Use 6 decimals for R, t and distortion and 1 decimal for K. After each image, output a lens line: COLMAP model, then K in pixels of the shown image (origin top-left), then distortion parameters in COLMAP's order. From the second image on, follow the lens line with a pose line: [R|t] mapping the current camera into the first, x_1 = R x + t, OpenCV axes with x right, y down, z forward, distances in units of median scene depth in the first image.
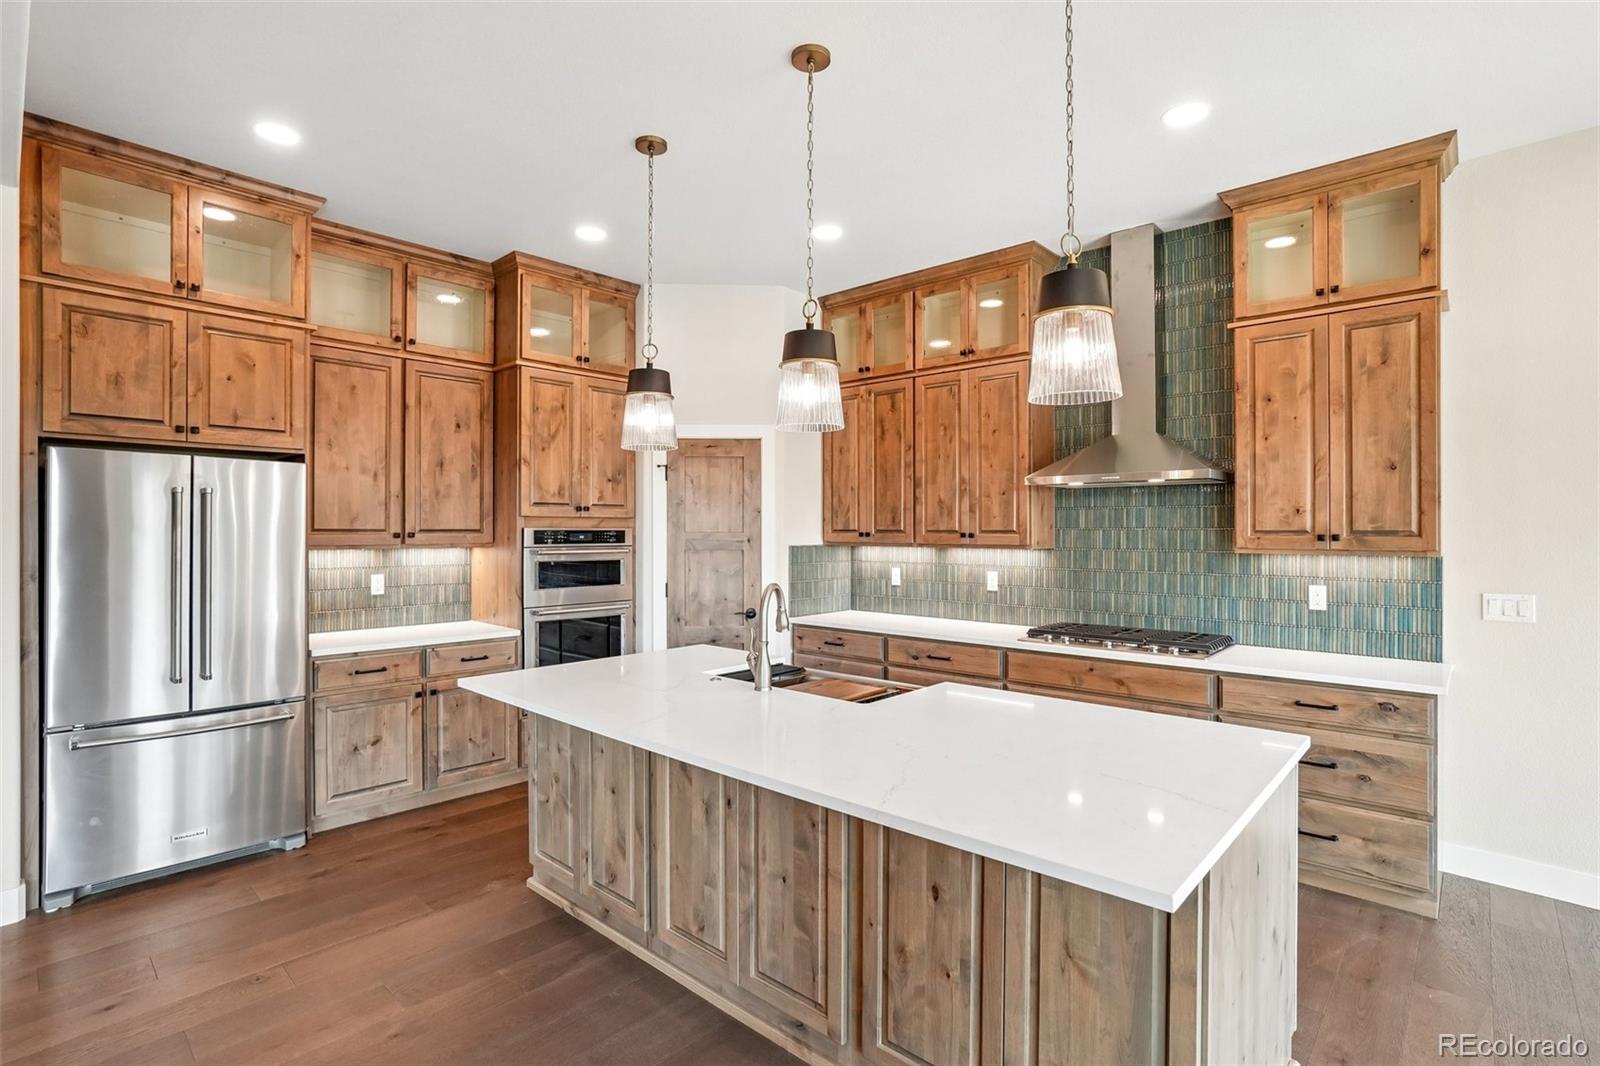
lens RADIAL K [[760.0, 0, 801.4], [0, 760.0, 529.9], [0, 0, 1]] dist [-0.023687, 0.002106]
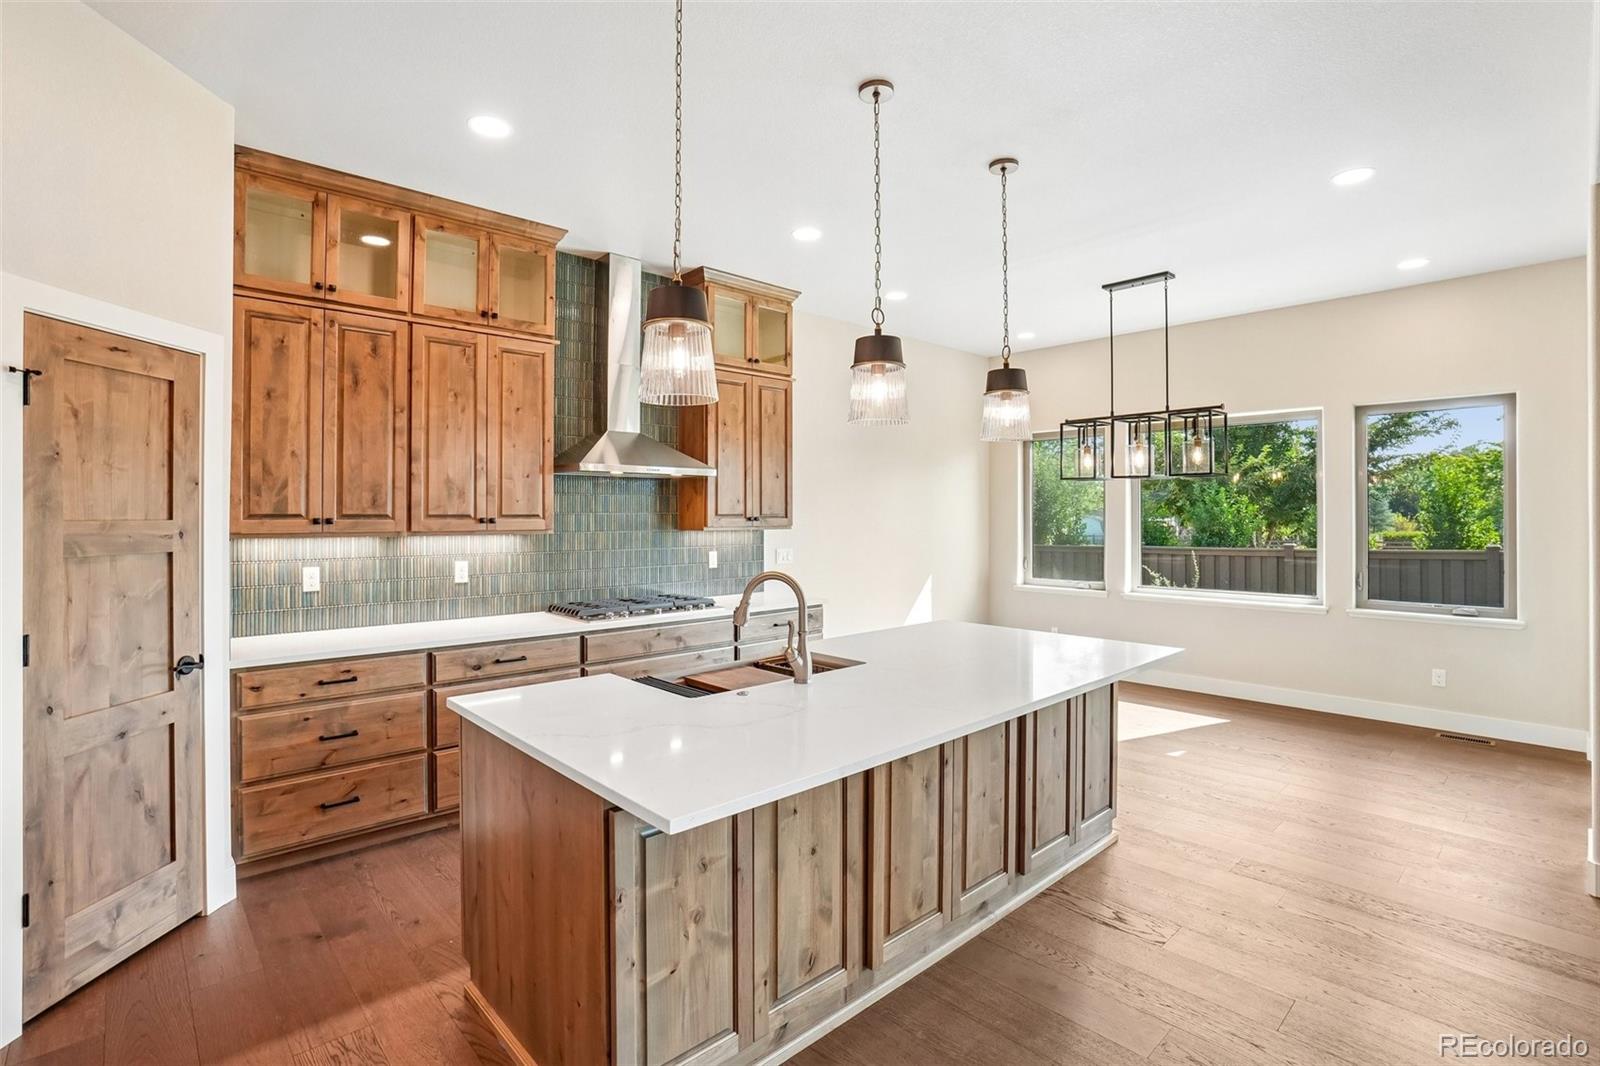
lens RADIAL K [[729.4, 0, 783.5], [0, 729.4, 508.7], [0, 0, 1]] dist [-0.036001, 0.005908]
pose [[0.121660, 0.006430, 0.992551, -0.549056], [0.000887, 0.999978, -0.006586, -0.000757], [-0.992571, 0.001681, 0.121652, 0.520115]]
